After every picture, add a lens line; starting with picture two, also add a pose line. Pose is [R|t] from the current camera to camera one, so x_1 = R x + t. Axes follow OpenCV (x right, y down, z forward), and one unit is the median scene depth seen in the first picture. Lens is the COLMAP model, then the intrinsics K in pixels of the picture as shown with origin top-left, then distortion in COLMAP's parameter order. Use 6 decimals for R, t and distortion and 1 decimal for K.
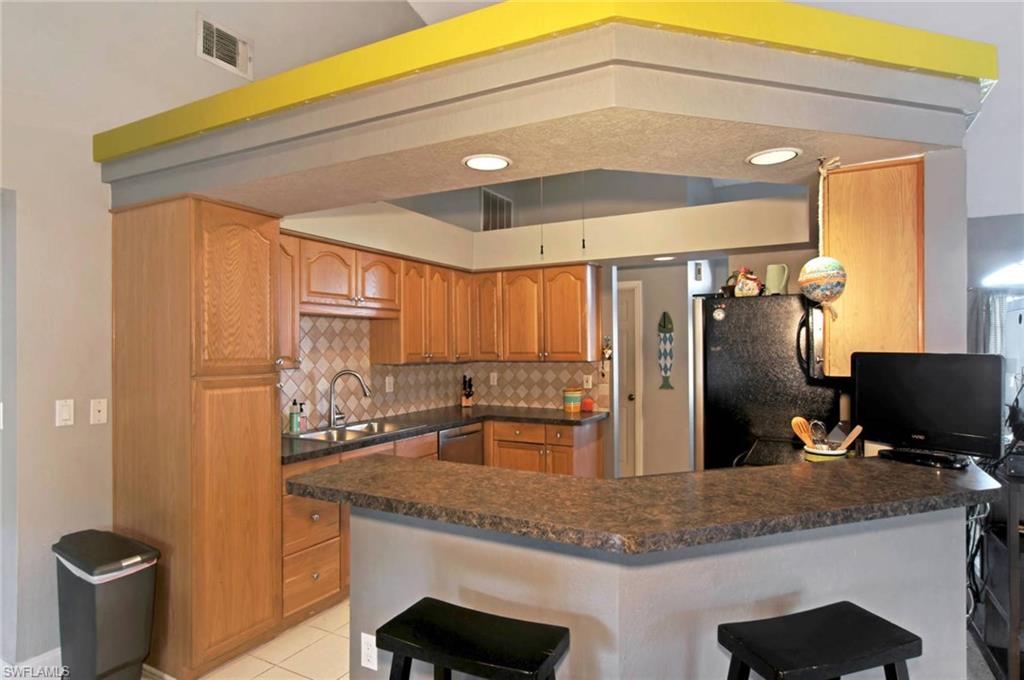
lens RADIAL K [[575.2, 0, 513.5], [0, 575.2, 350.1], [0, 0, 1]] dist [-0.000021, 0.000002]
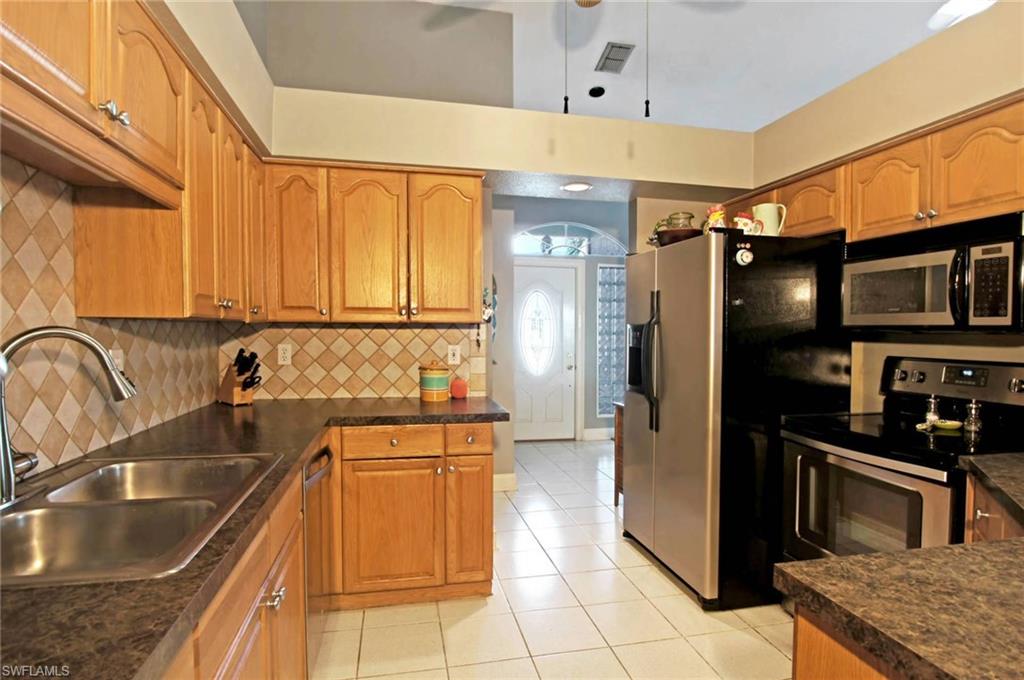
lens RADIAL K [[534.9, 0, 512.0], [0, 534.9, 340.0], [0, 0, 1]] dist [-0.000678, -0.000719]
pose [[0.764908, 0.000705, 0.644139, -0.227588], [-0.010147, 0.999889, 0.010954, 0.029565], [-0.644060, -0.014915, 0.764830, 0.467465]]
